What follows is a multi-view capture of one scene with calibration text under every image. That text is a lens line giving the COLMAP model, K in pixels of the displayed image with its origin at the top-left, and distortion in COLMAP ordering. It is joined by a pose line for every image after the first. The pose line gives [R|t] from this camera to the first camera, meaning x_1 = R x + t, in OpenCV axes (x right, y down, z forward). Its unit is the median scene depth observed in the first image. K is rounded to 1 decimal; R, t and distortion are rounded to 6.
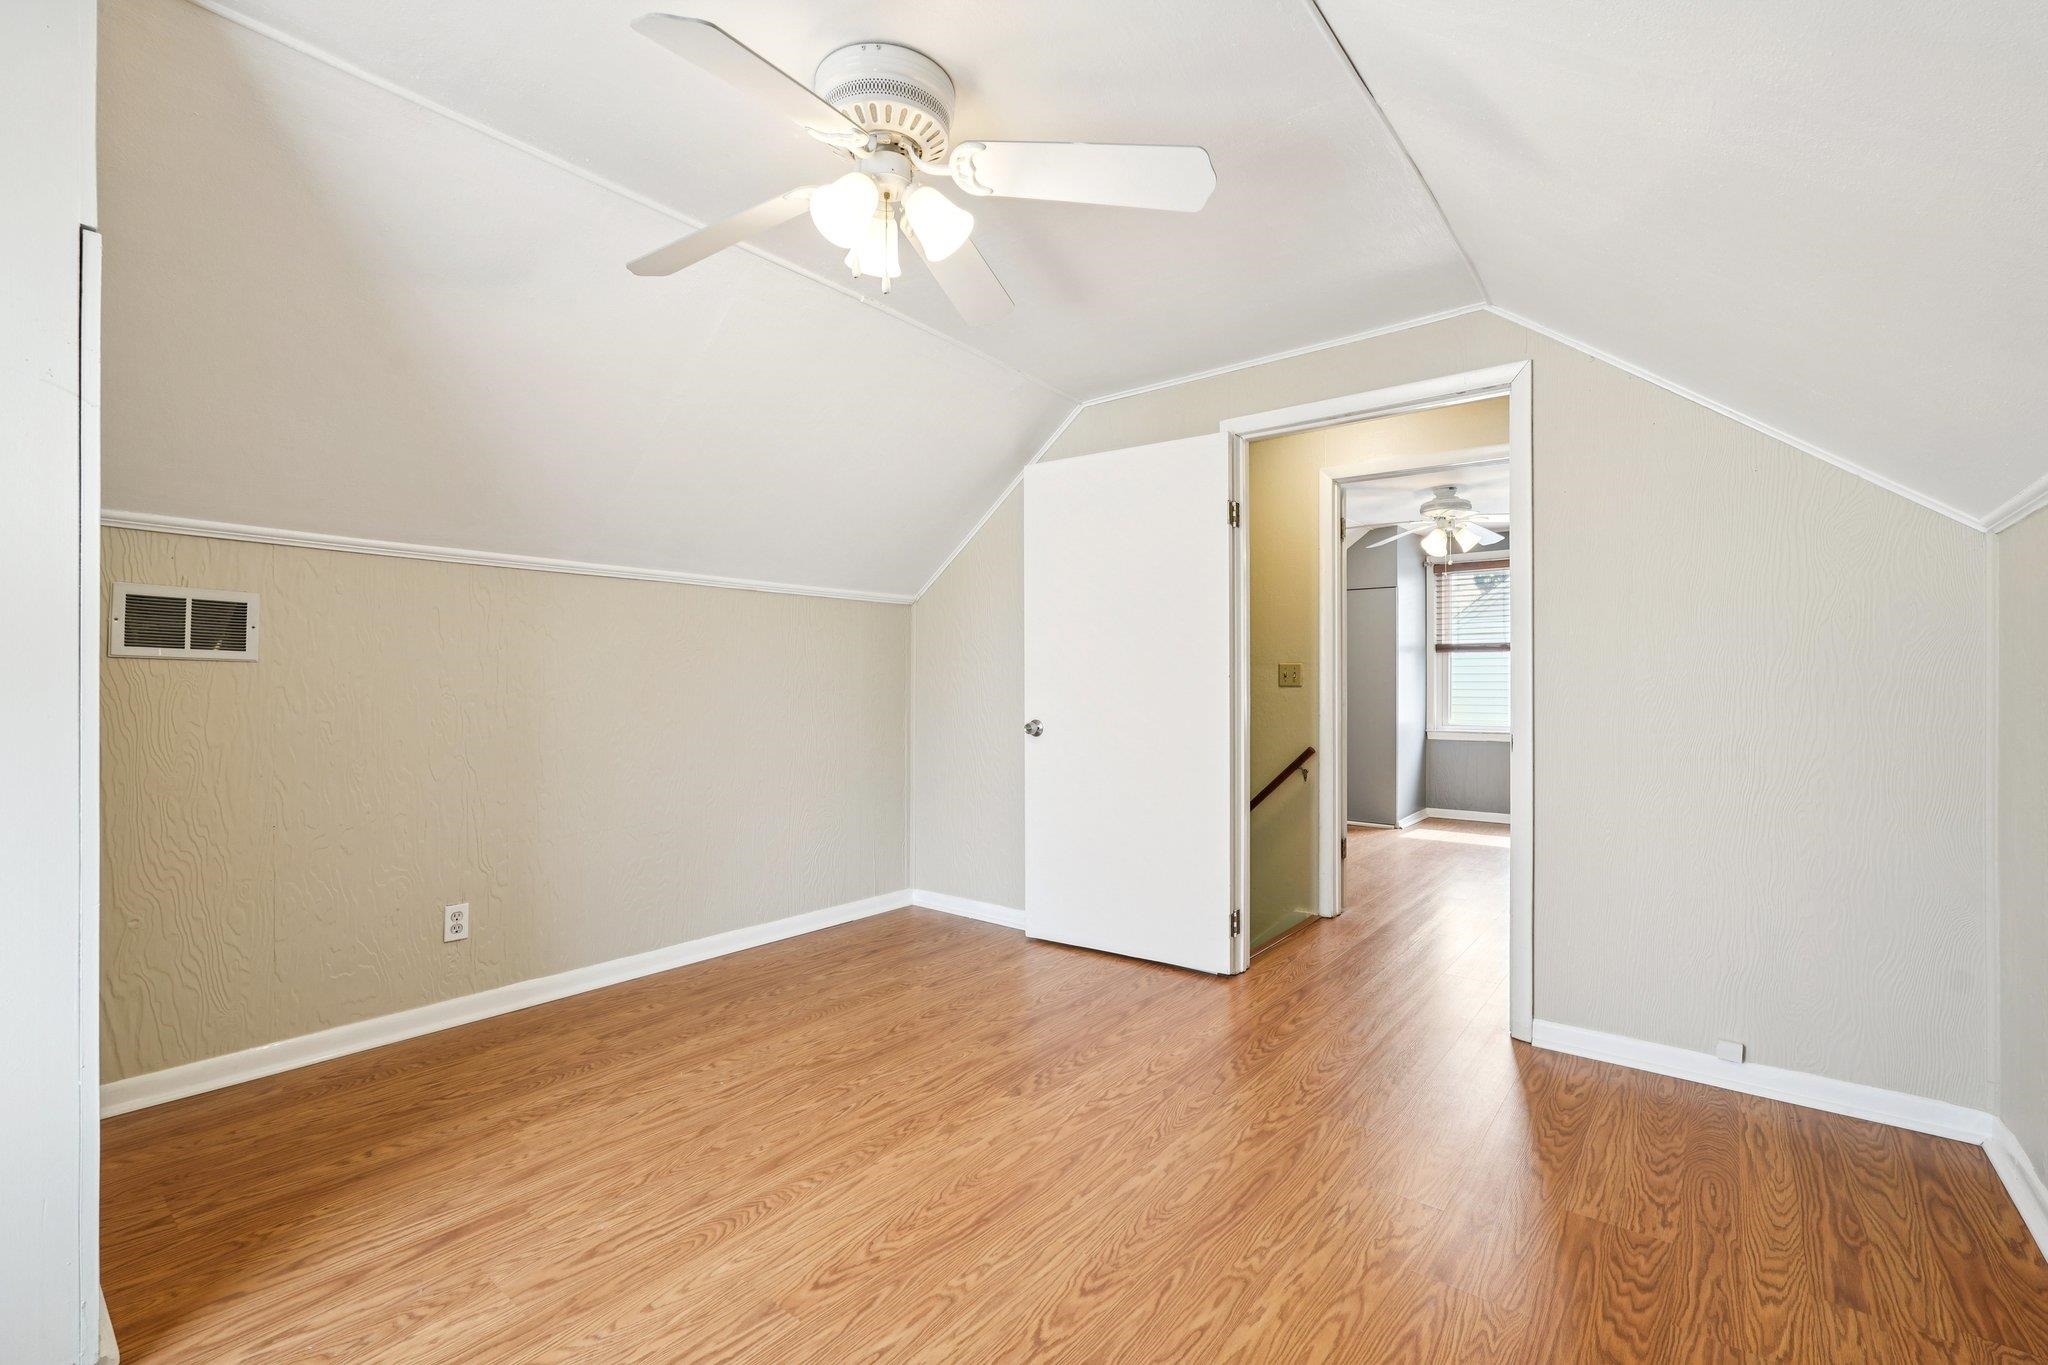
lens RADIAL K [[892.0, 0, 1021.2], [0, 892.0, 681.2], [0, 0, 1]] dist [-0.024275, 0.012734]
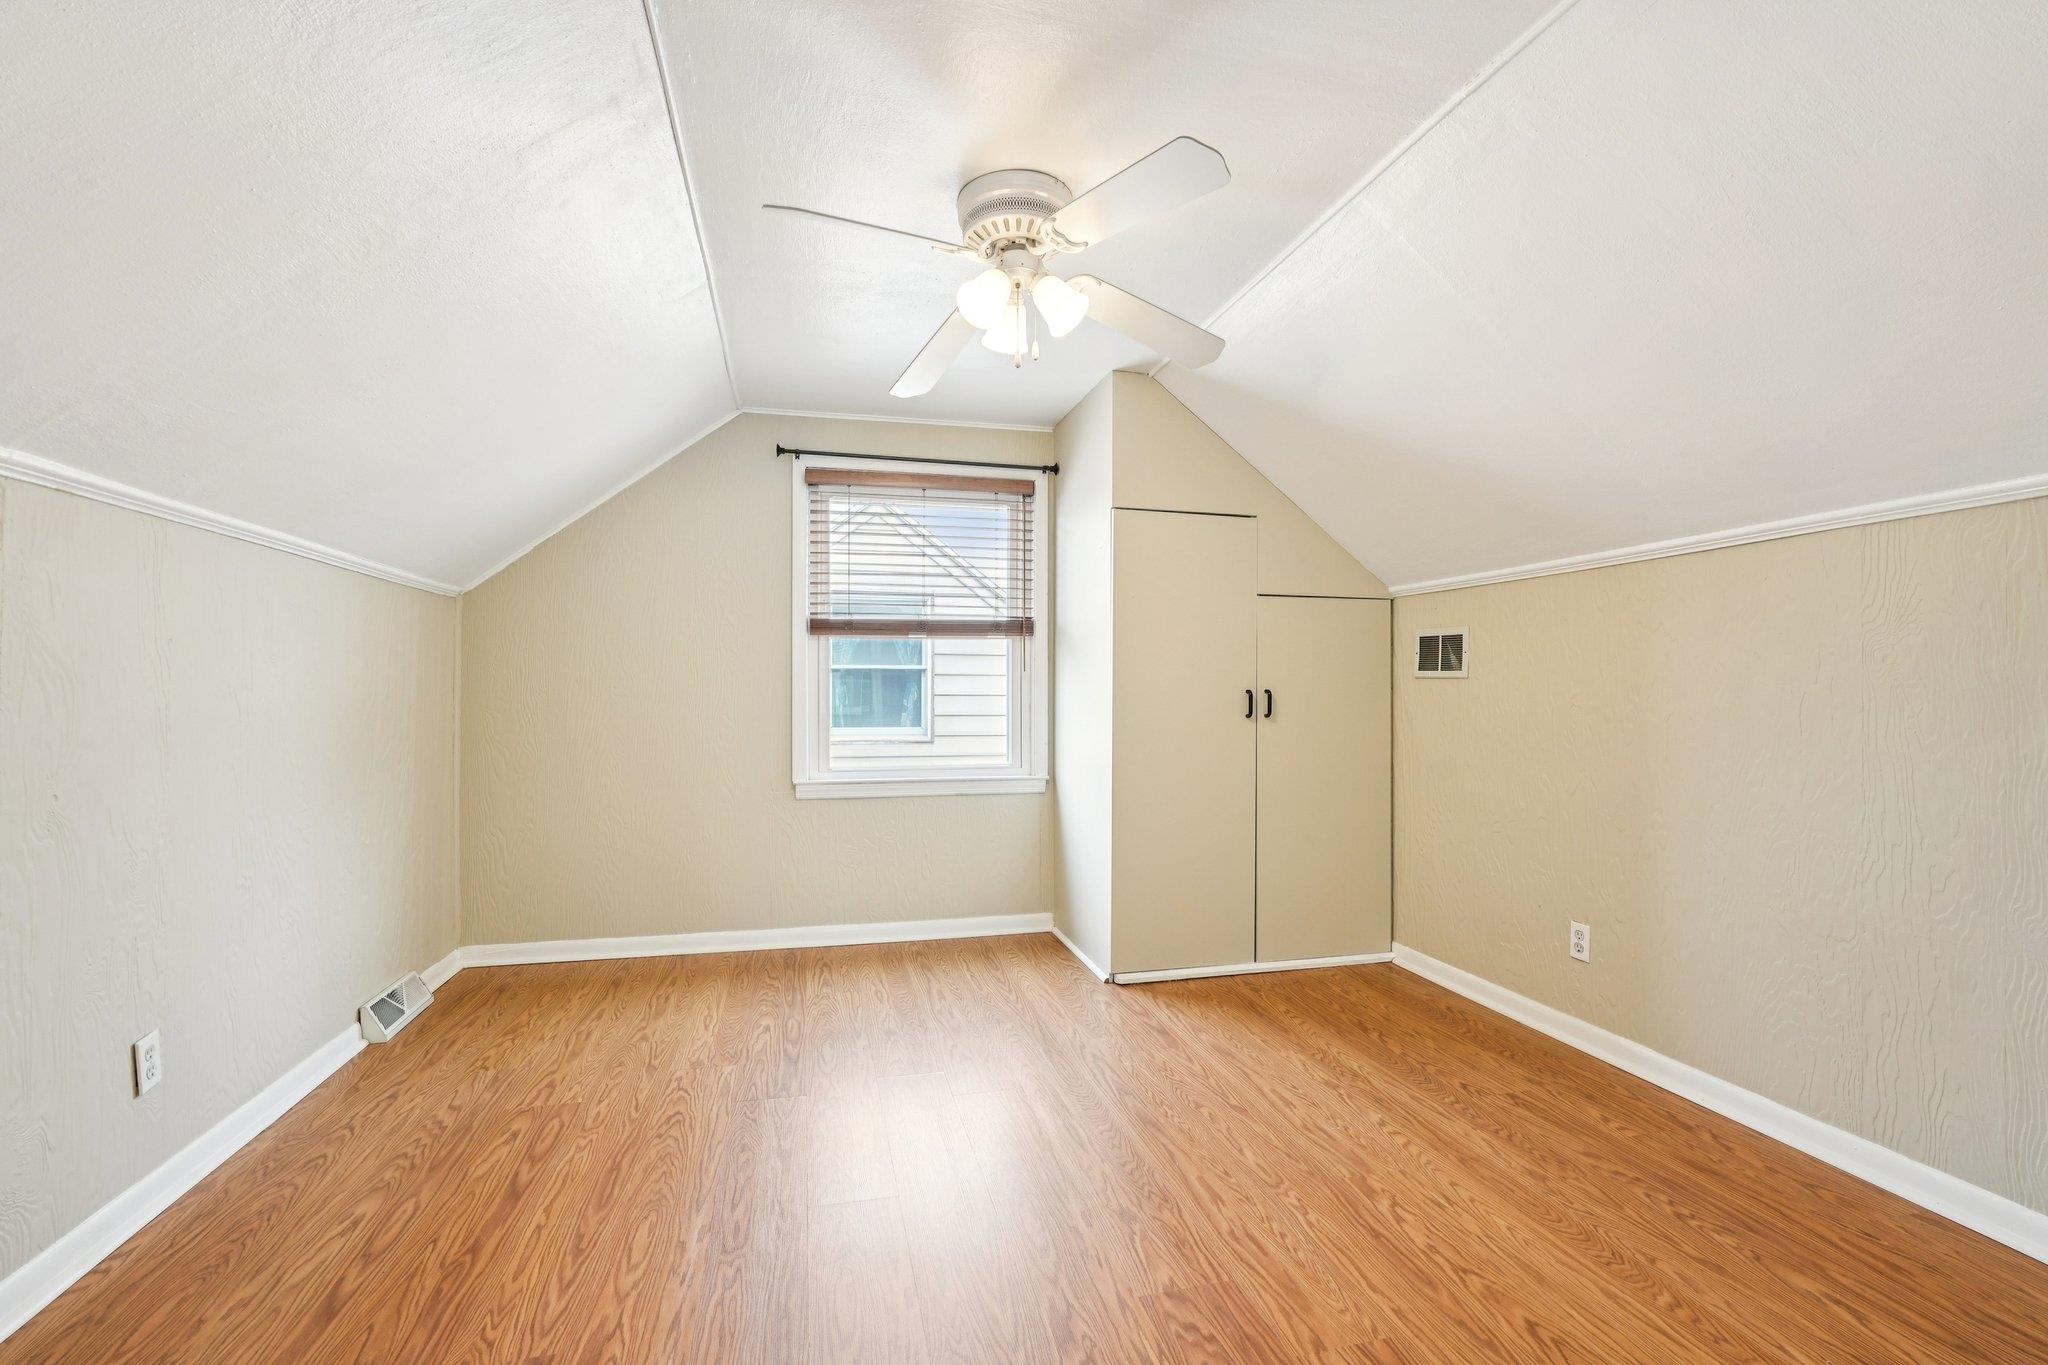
lens RADIAL K [[892.0, 0, 1021.2], [0, 892.0, 681.2], [0, 0, 1]] dist [-0.024275, 0.012734]
pose [[-0.608345, -0.012912, -0.793567, 0.625523], [-0.000236, 0.999871, -0.016088, 0.003203], [0.793672, -0.009600, -0.608270, 1.357033]]
